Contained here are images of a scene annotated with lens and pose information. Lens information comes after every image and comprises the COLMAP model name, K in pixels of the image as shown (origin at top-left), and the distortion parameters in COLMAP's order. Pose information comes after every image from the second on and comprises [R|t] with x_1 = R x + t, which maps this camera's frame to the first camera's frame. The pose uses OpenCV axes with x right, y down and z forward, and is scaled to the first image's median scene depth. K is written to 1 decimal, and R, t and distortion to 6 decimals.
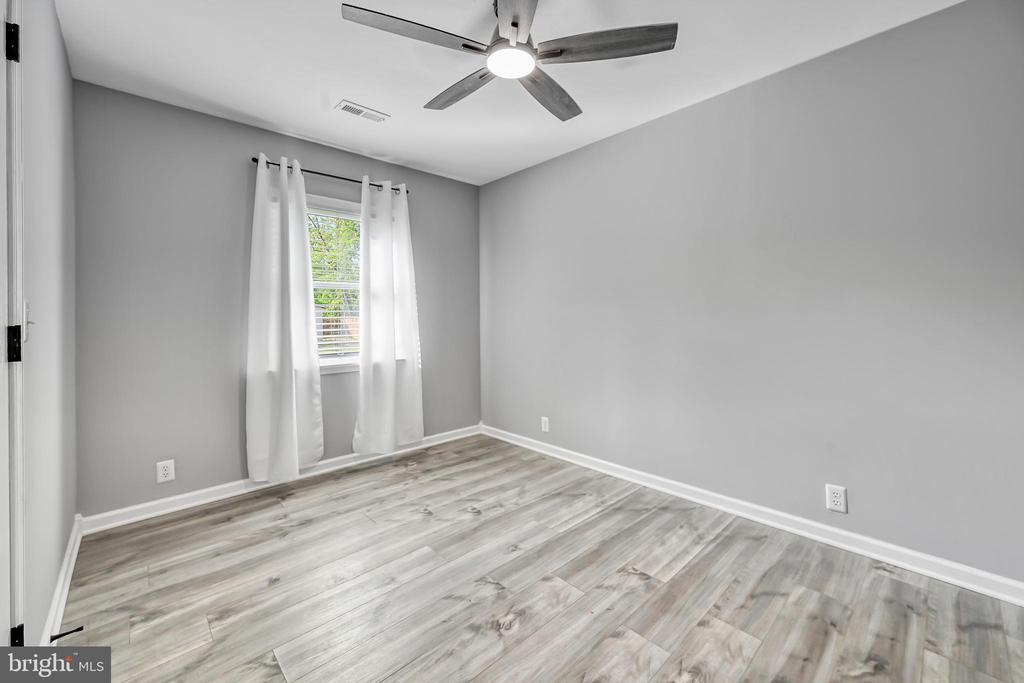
lens RADIAL K [[411.5, 0, 511.3], [0, 411.5, 319.7], [0, 0, 1]] dist [0.001241, 0.000222]
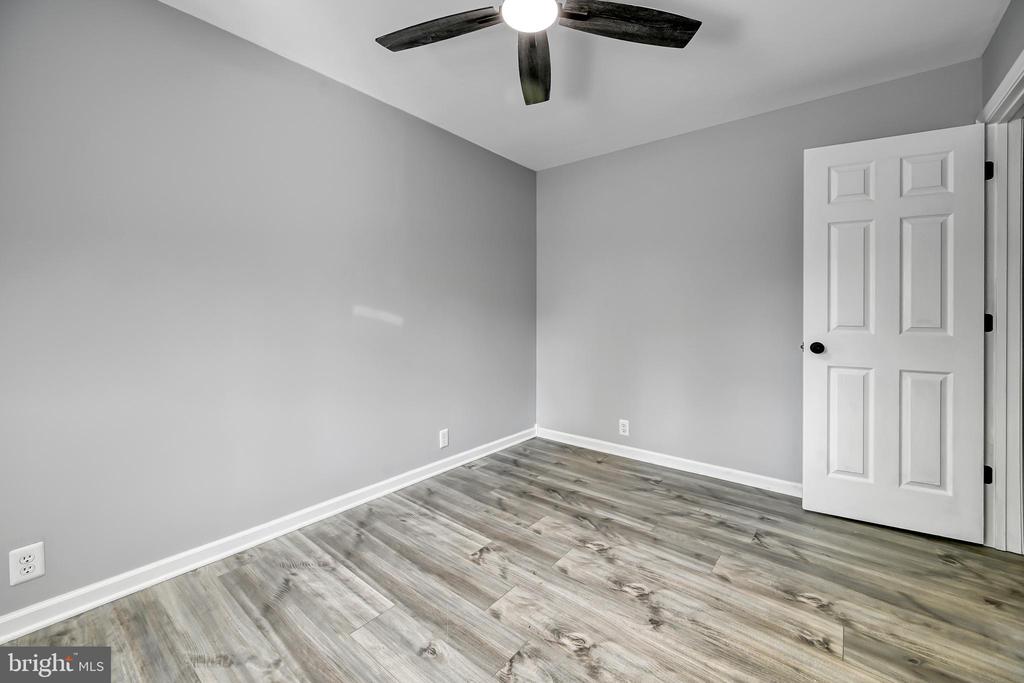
lens RADIAL K [[411.5, 0, 517.3], [0, 411.5, 309.3], [0, 0, 1]] dist [0.001241, 0.000222]
pose [[-0.136151, 0.014556, 0.990581, -0.657071], [-0.000038, 0.999892, -0.014698, -0.000297], [-0.990688, -0.002038, -0.136135, 0.895858]]
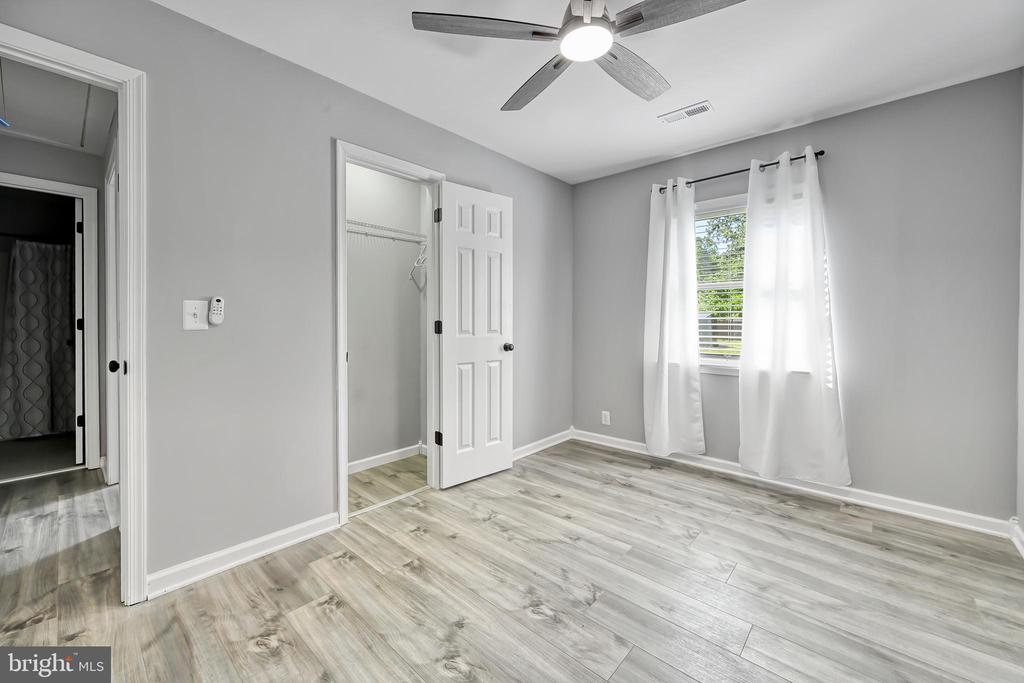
lens RADIAL K [[411.5, 0, 521.3], [0, 411.5, 324.9], [0, 0, 1]] dist [0.001241, 0.000222]
pose [[0.096142, 0.023100, -0.995099, 0.722970], [-0.006930, 0.999722, 0.022538, -0.012059], [0.995343, 0.004729, 0.096276, 0.602319]]
